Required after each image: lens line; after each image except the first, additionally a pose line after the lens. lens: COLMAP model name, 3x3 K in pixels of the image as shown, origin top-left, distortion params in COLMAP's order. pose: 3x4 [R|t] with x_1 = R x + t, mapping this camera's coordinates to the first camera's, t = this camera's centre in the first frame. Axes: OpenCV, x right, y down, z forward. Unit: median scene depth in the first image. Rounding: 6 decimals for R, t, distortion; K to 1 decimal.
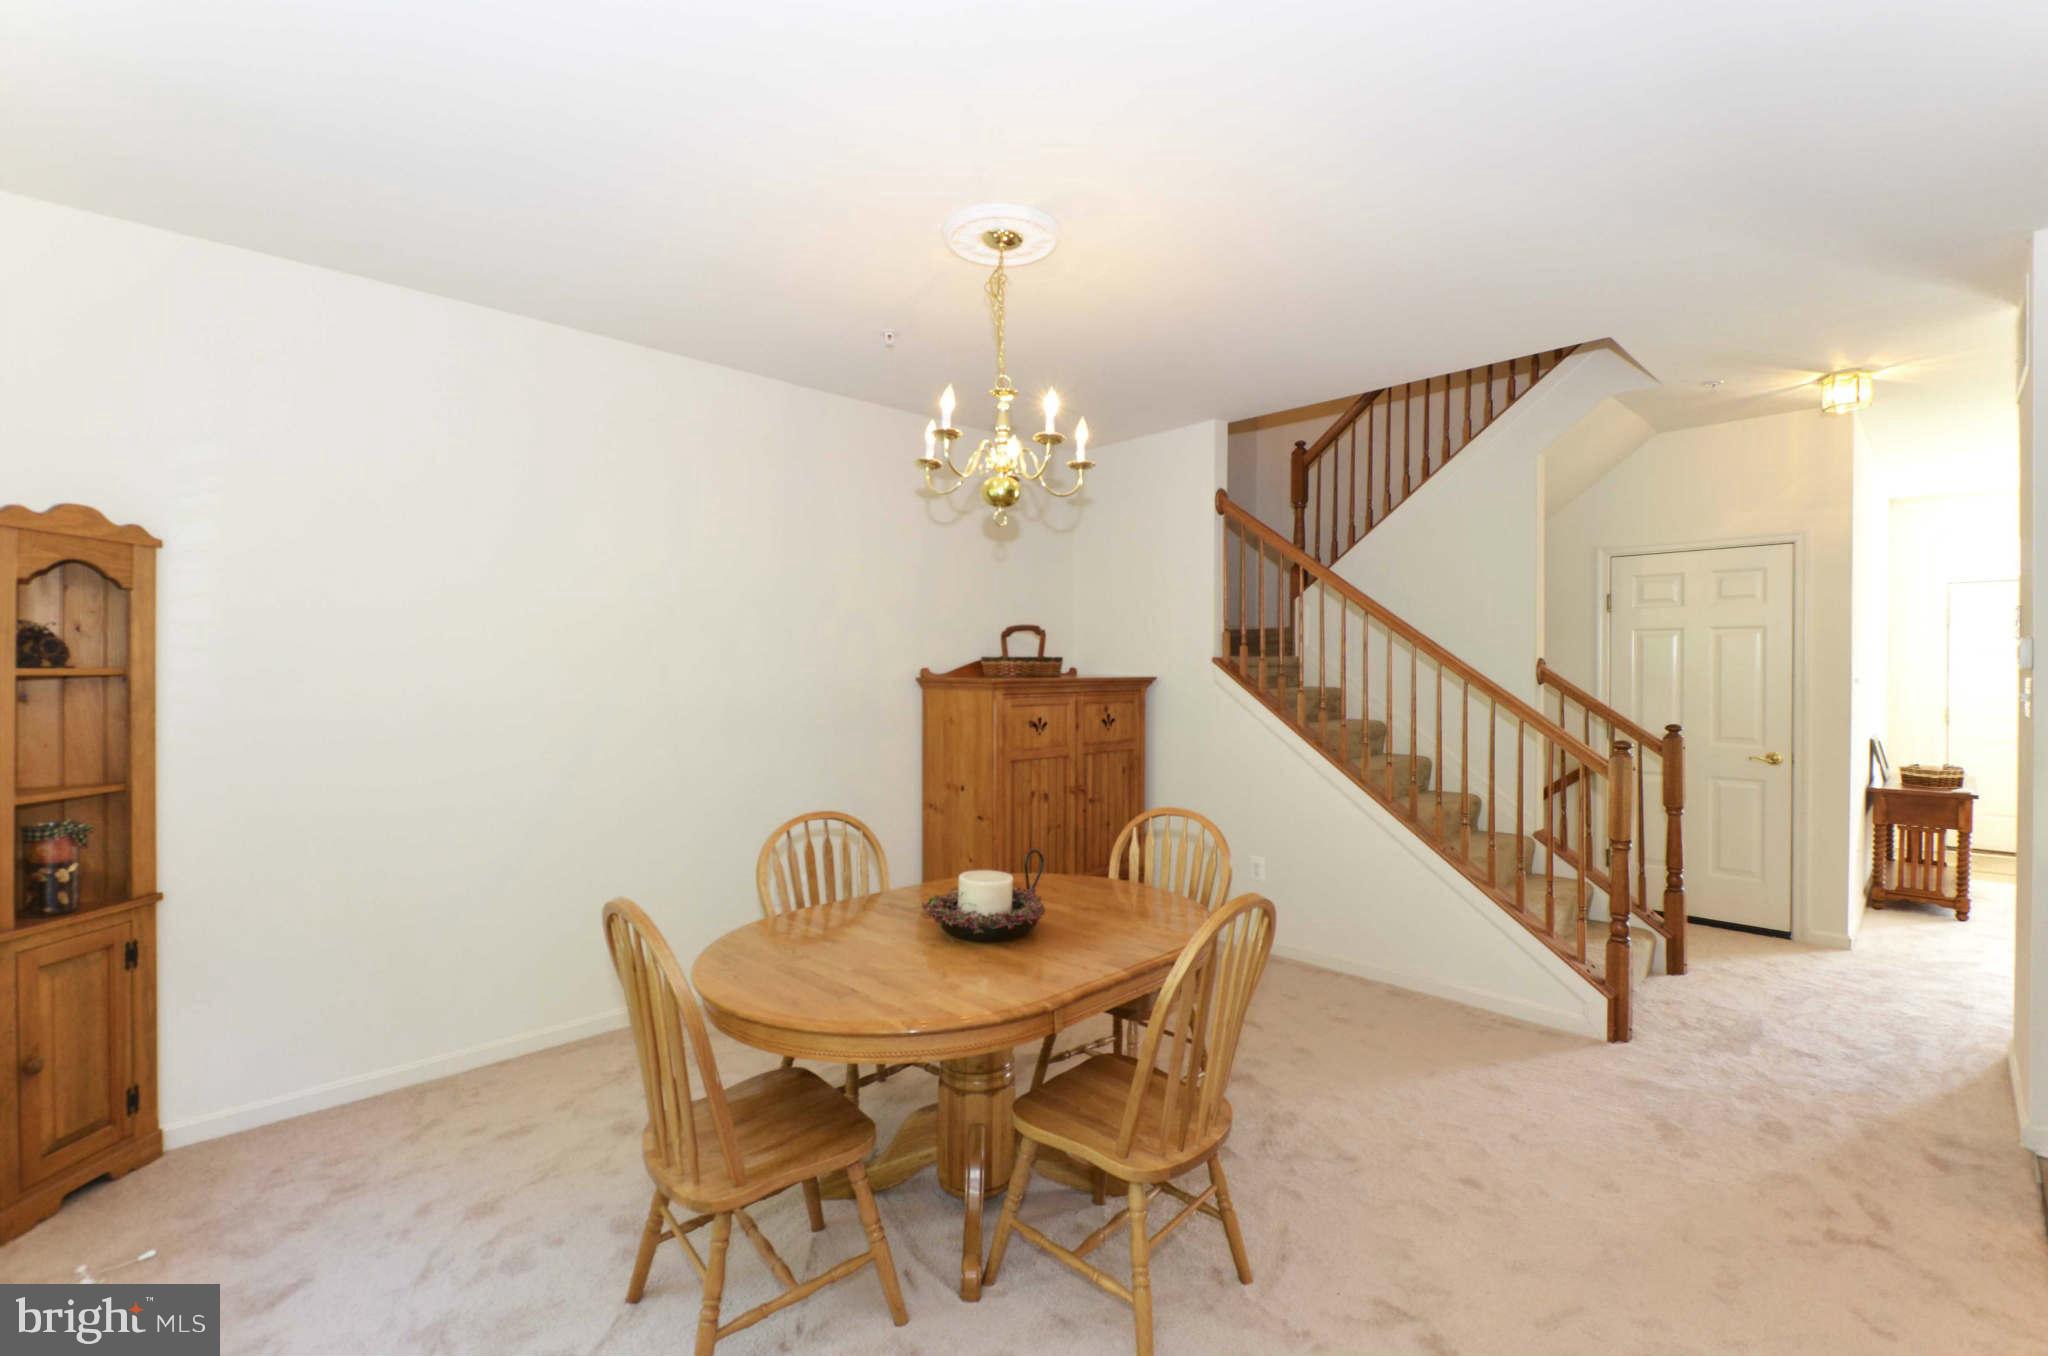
lens RADIAL K [[880.0, 0, 1034.5], [0, 880.0, 672.0], [0, 0, 1]] dist [0.002275, -0.008882]
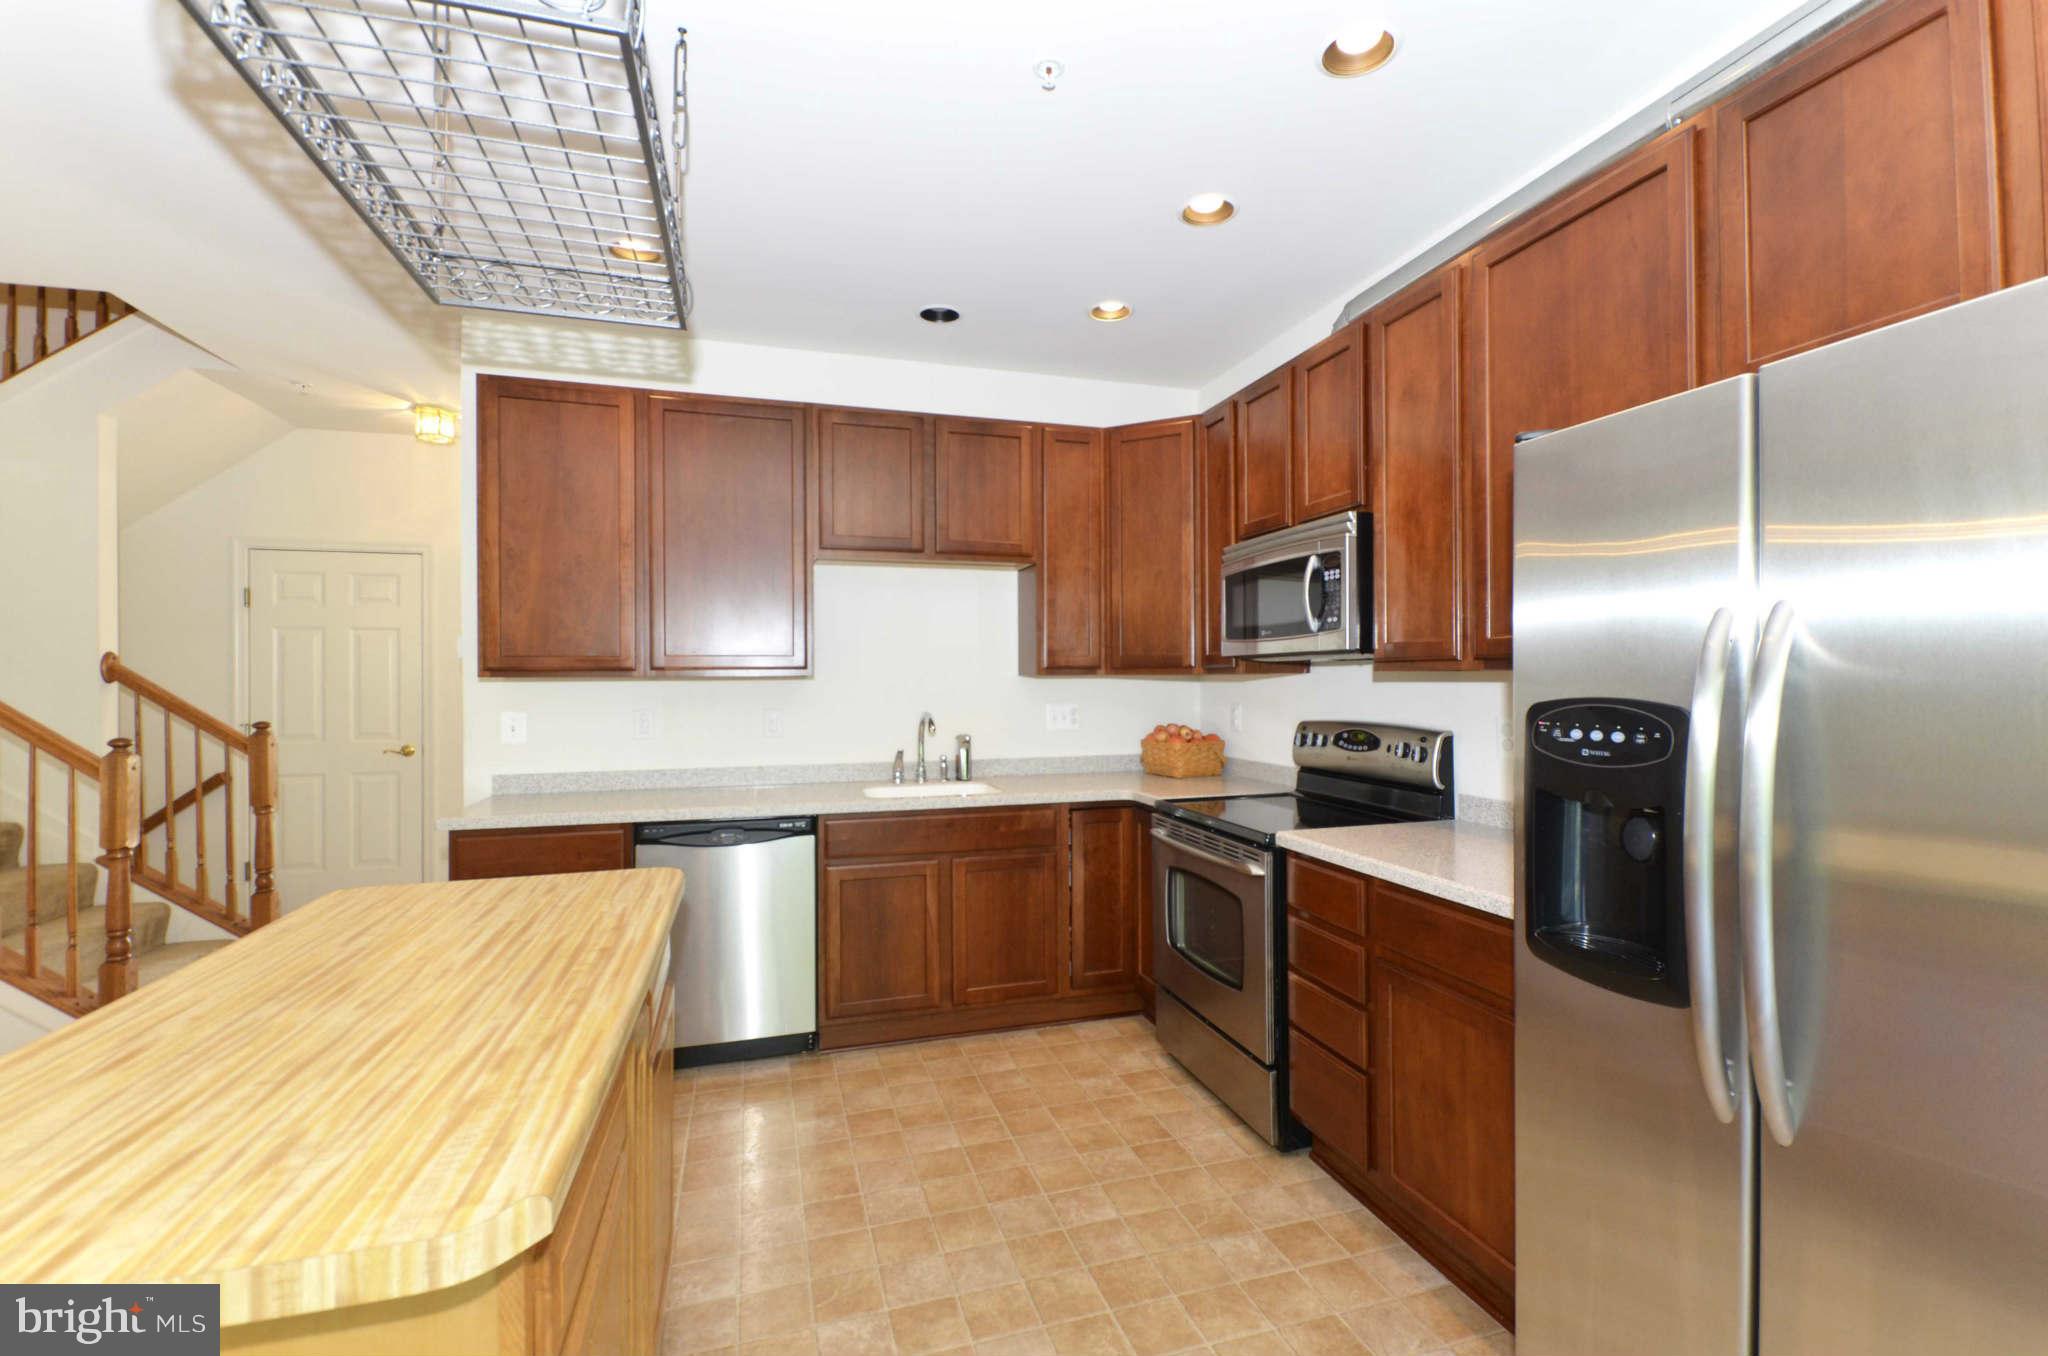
lens RADIAL K [[900.4, 0, 1032.4], [0, 900.4, 677.4], [0, 0, 1]] dist [0.016569, -0.013954]
pose [[0.452511, 0.002236, 0.891756, 0.267267], [0.009045, 0.999934, -0.007097, 0.031604], [-0.891713, 0.011278, 0.452461, -0.248164]]
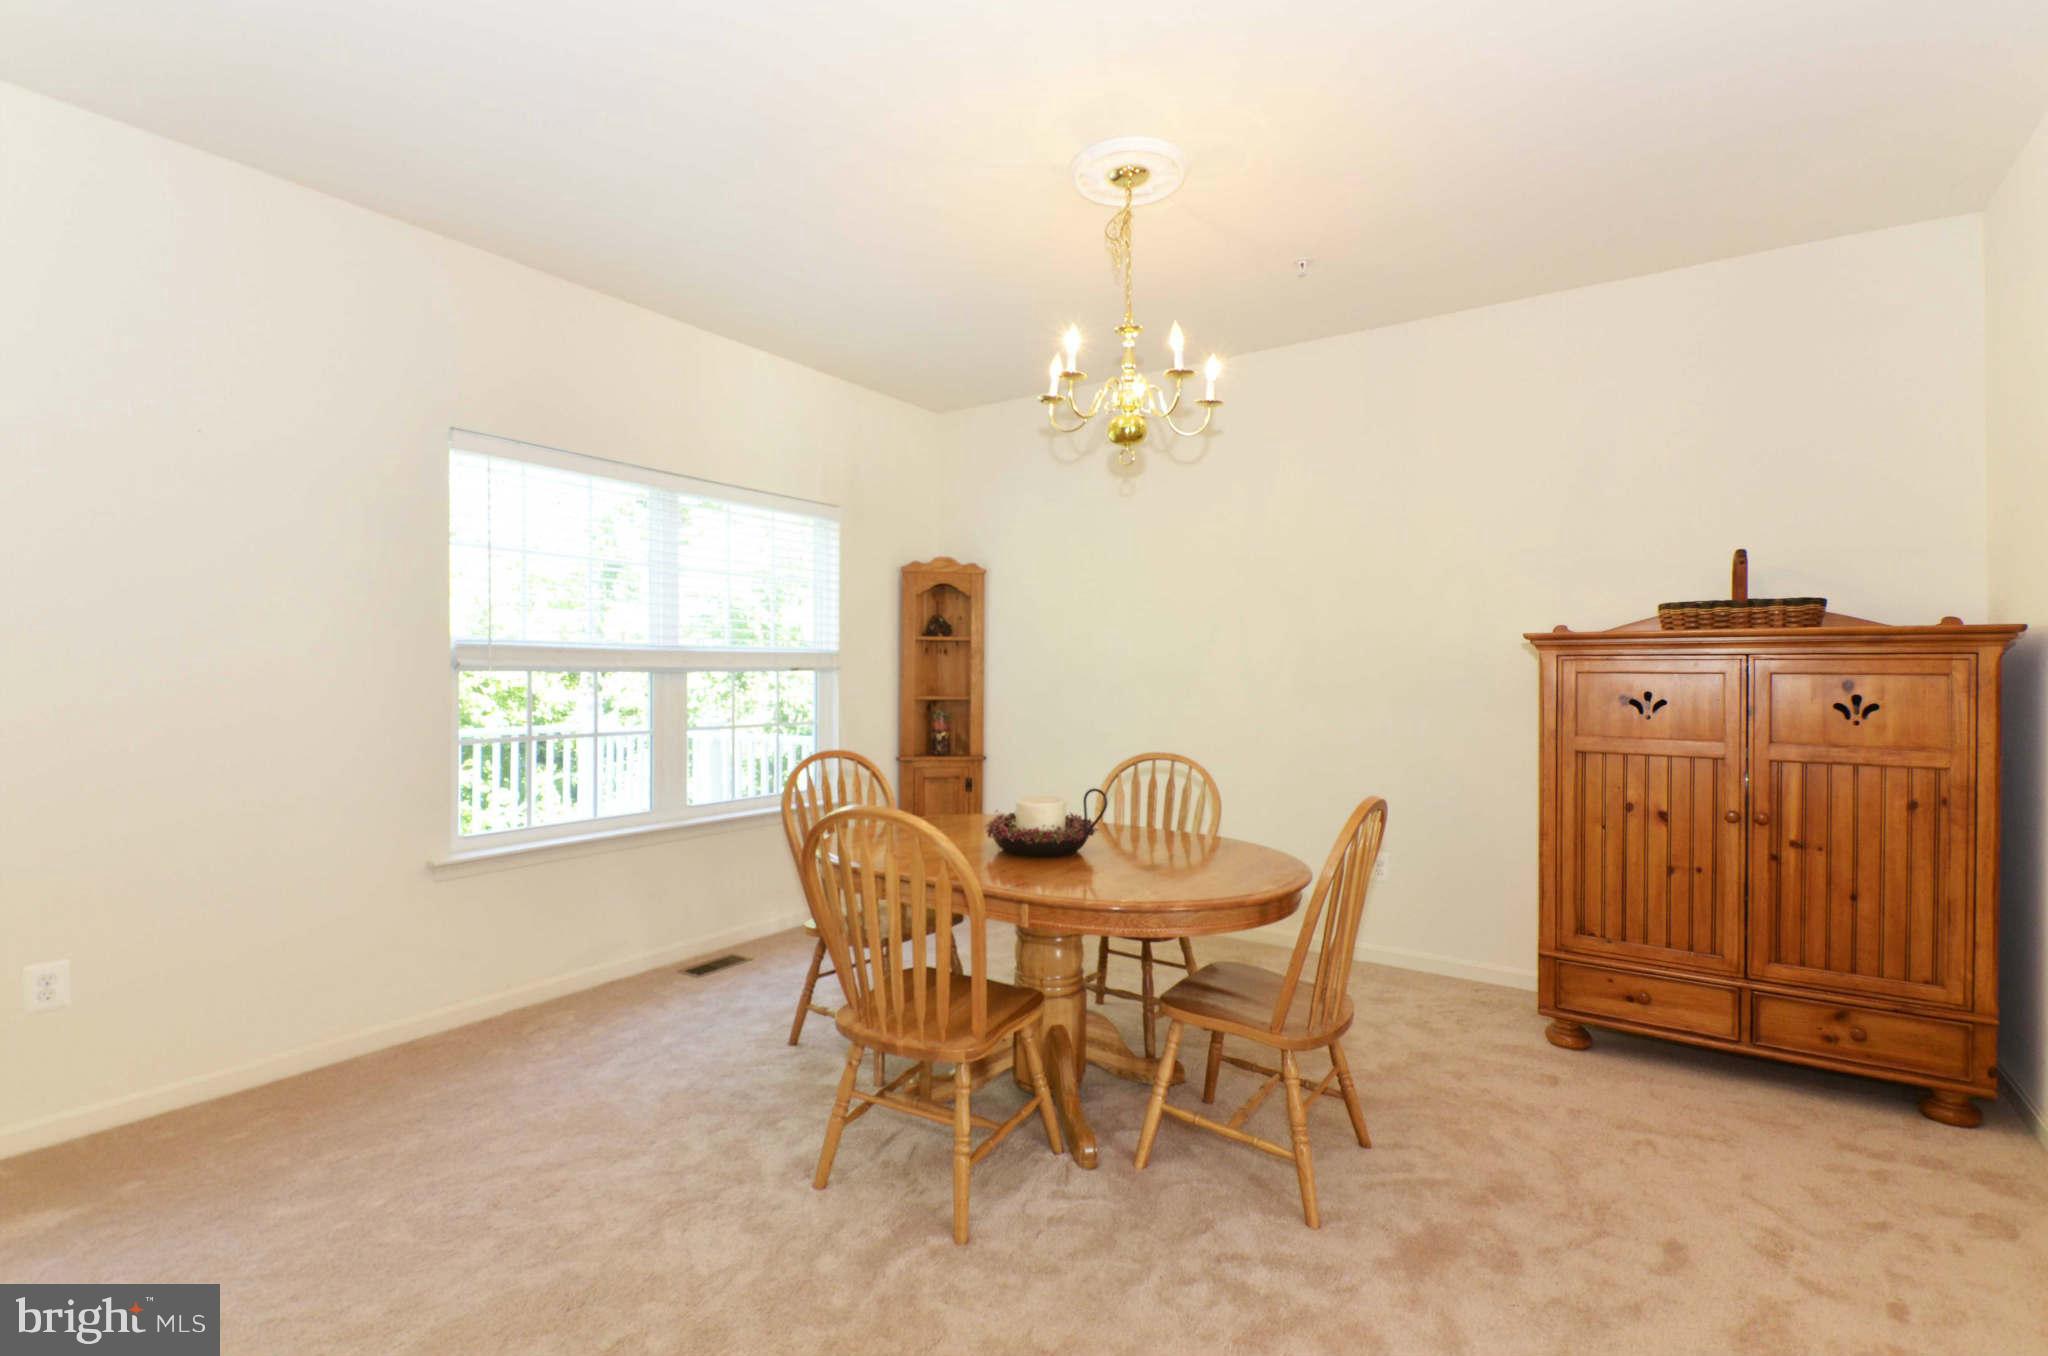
lens RADIAL K [[925.0, 0, 1032.1], [0, 925.0, 675.3], [0, 0, 1]] dist [0.014319, -0.015538]
pose [[0.196617, 0.006061, -0.980462, 0.741841], [-0.008436, 0.999954, 0.004490, 0.051169], [0.980444, 0.007388, 0.196659, 0.531983]]
